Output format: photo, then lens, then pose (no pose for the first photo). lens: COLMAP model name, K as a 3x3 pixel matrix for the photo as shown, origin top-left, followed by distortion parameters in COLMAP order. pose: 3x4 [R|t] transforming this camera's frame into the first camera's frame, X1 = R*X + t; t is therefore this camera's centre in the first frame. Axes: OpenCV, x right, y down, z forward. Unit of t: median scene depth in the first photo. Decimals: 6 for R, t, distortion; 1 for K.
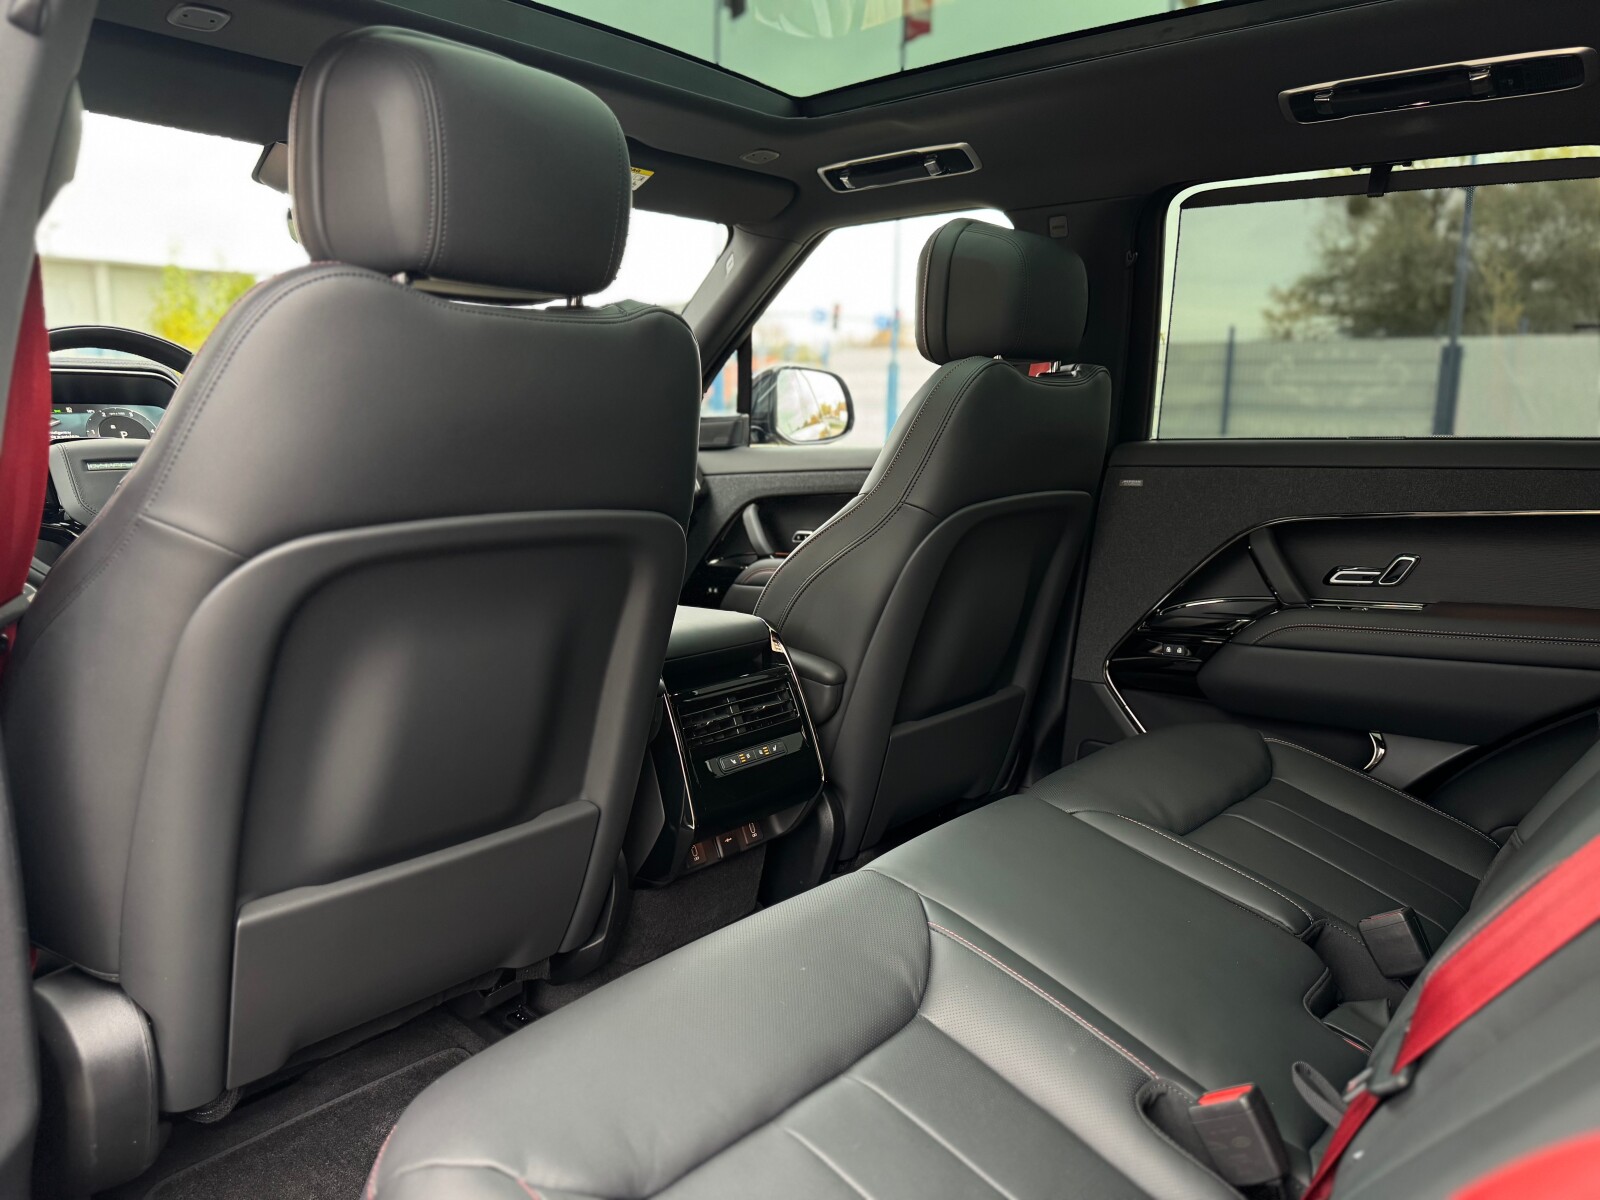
lens RADIAL K [[1153.7, 0, 785.0], [0, 1153.7, 596.4], [0, 0, 1]] dist [0.051976, -0.070777]
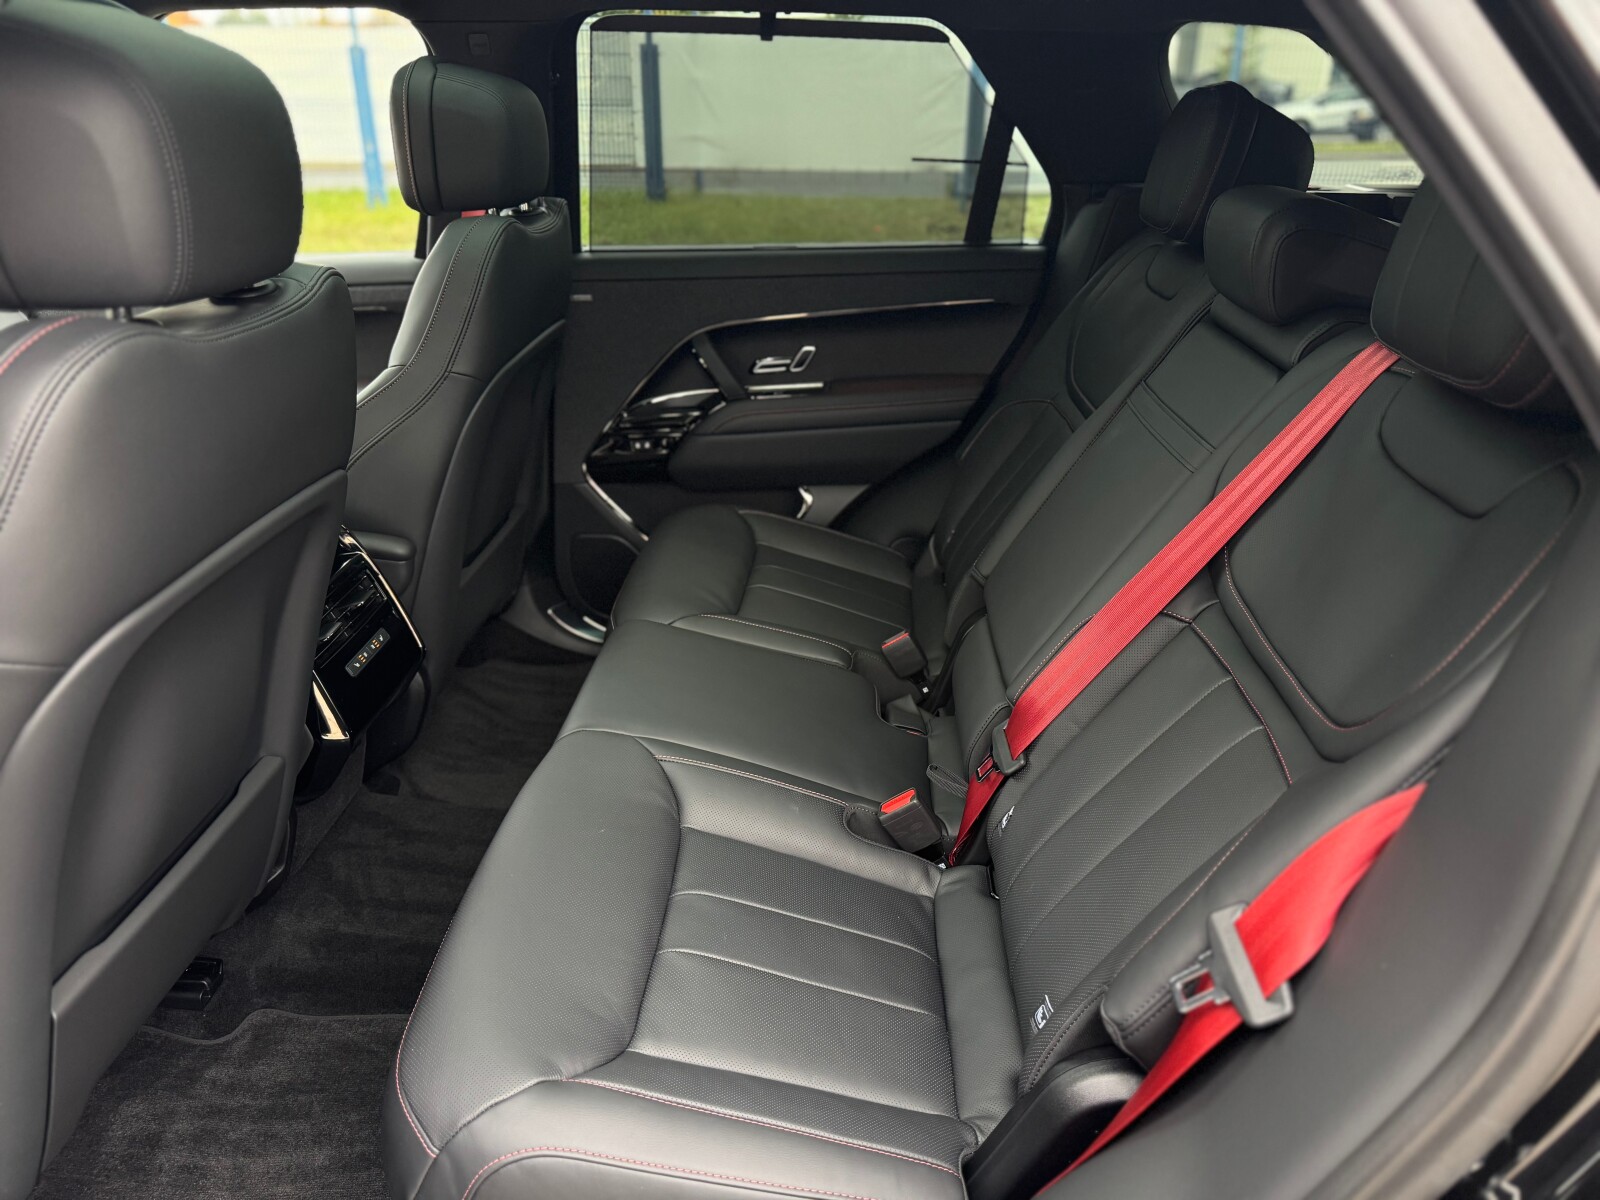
lens RADIAL K [[1153.7, 0, 832.2], [0, 1153.7, 605.0], [0, 0, 1]] dist [0.051976, -0.070777]
pose [[0.773232, -0.264693, 0.576237, -0.230200], [0.107203, 0.950200, 0.292621, -0.123603], [-0.624996, -0.164490, 0.763101, -0.020131]]
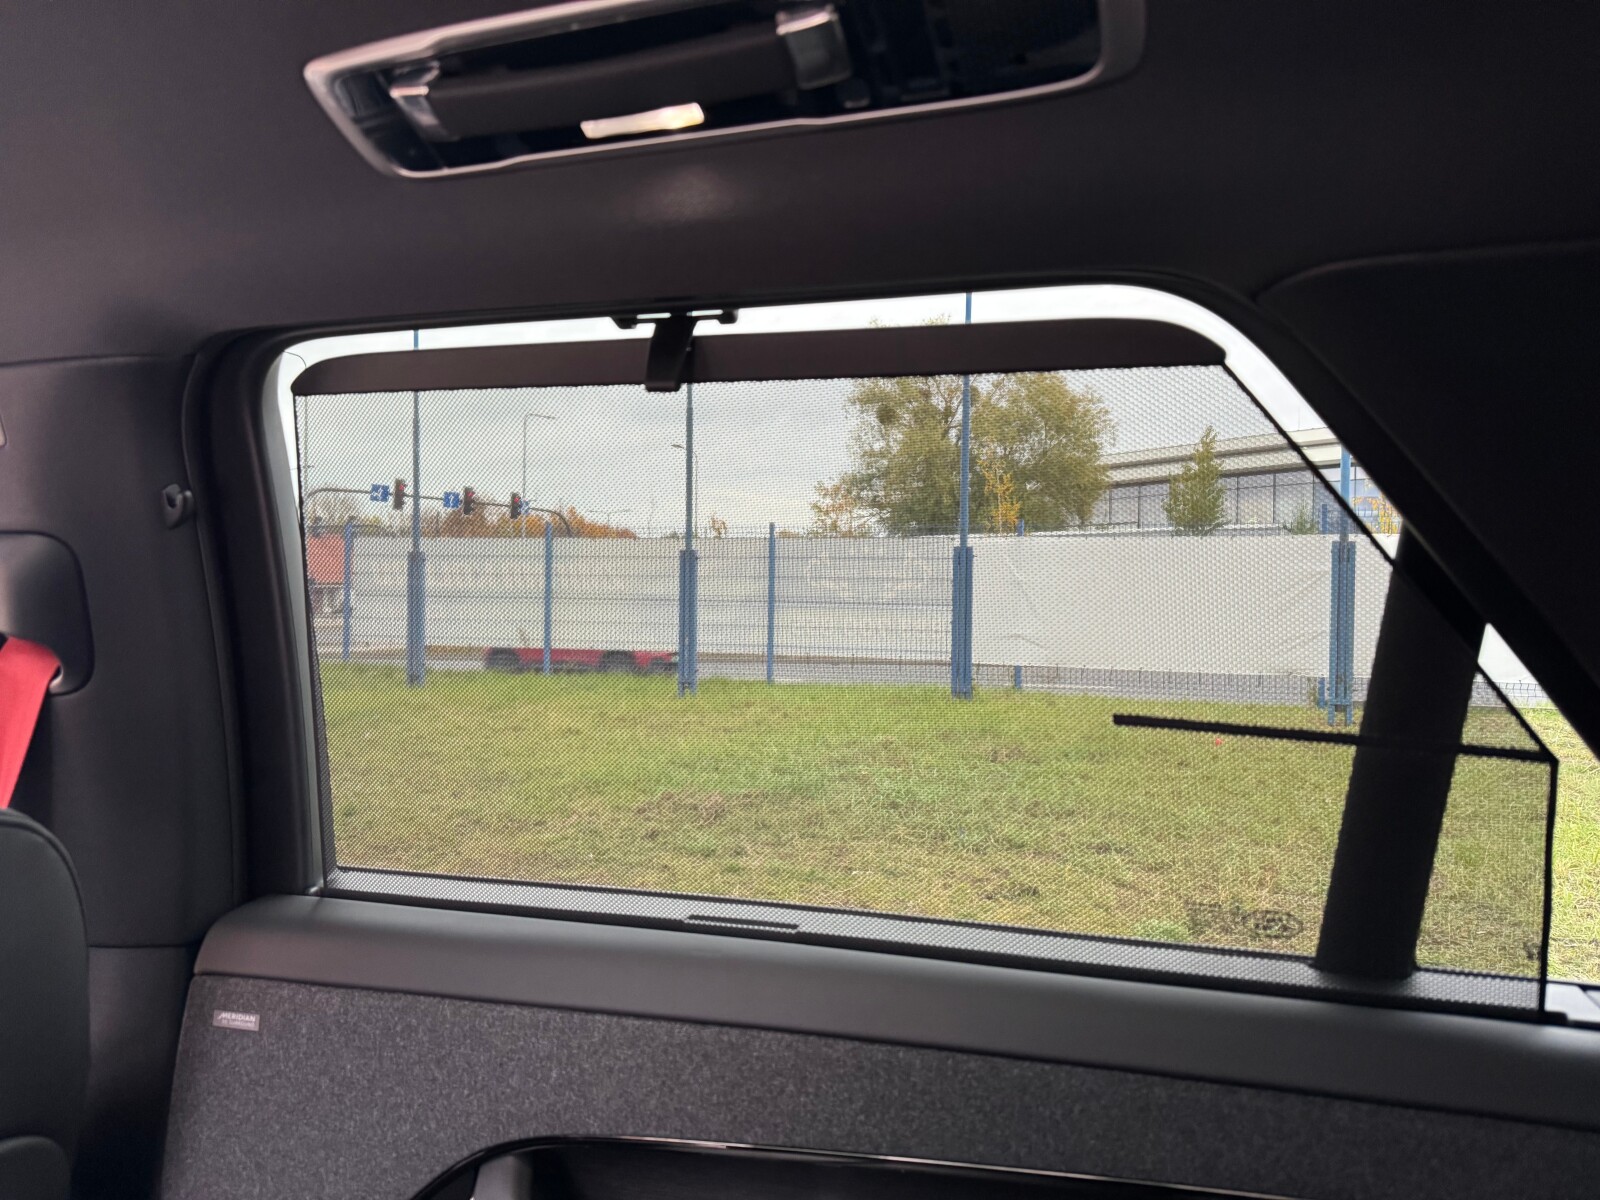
lens RADIAL K [[1153.7, 0, 798.2], [0, 1153.7, 593.4], [0, 0, 1]] dist [0.051976, -0.070777]
pose [[0.934594, -0.003599, 0.355697, 0.356904], [0.058778, 0.987765, -0.144445, -0.186285], [-0.350826, 0.155905, 0.923372, 0.545138]]
